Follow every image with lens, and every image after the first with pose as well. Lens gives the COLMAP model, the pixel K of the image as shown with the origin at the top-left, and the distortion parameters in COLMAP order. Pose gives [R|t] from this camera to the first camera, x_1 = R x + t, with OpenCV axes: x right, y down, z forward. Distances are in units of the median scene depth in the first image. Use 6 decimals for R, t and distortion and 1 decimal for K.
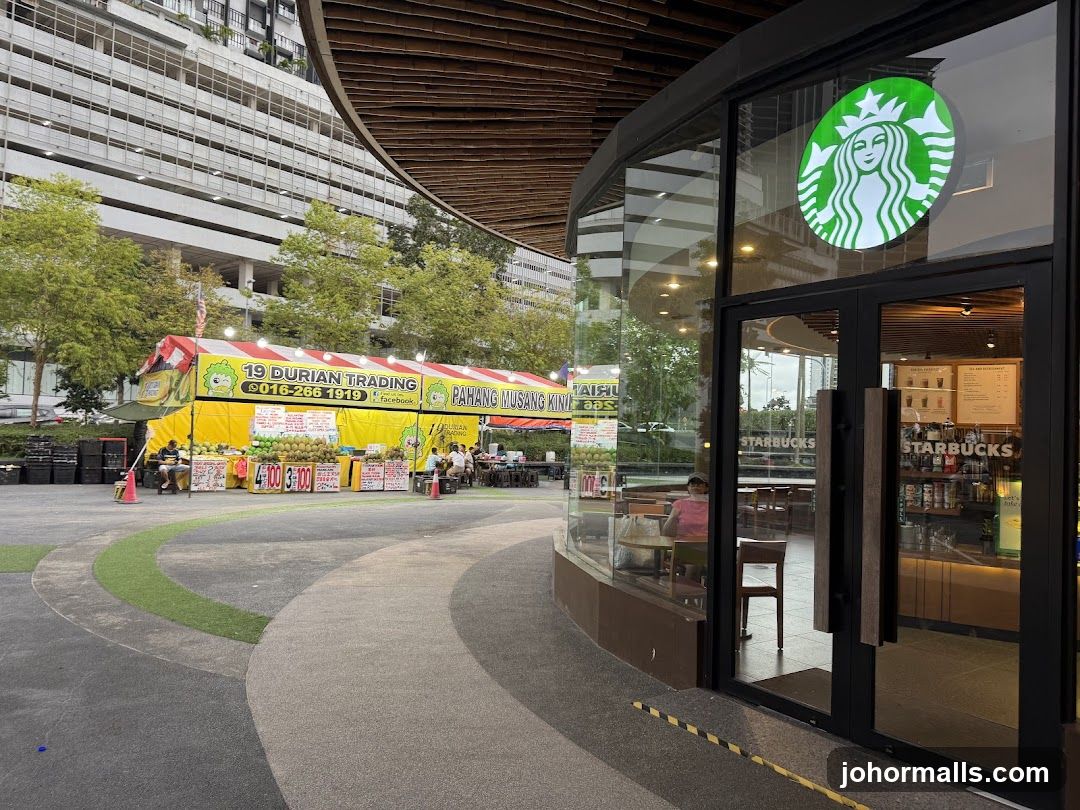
lens RADIAL K [[803.4, 0, 545.3], [0, 803.4, 408.9], [0, 0, 1]] dist [0.030517, -0.002755]
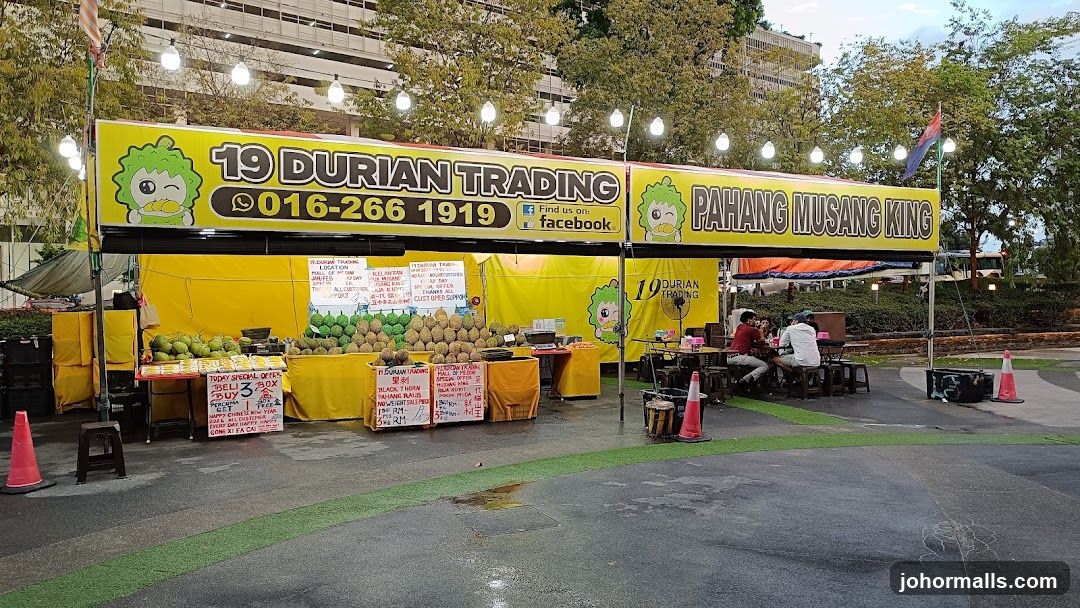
lens RADIAL K [[768.4, 0, 542.9], [0, 768.4, 304.4], [0, 0, 1]] dist [0.005807, 0.001048]
pose [[0.966971, -0.049499, -0.250035, -0.101810], [0.055713, 0.998288, 0.017831, 0.028013], [0.248724, -0.031172, 0.968073, 0.607252]]
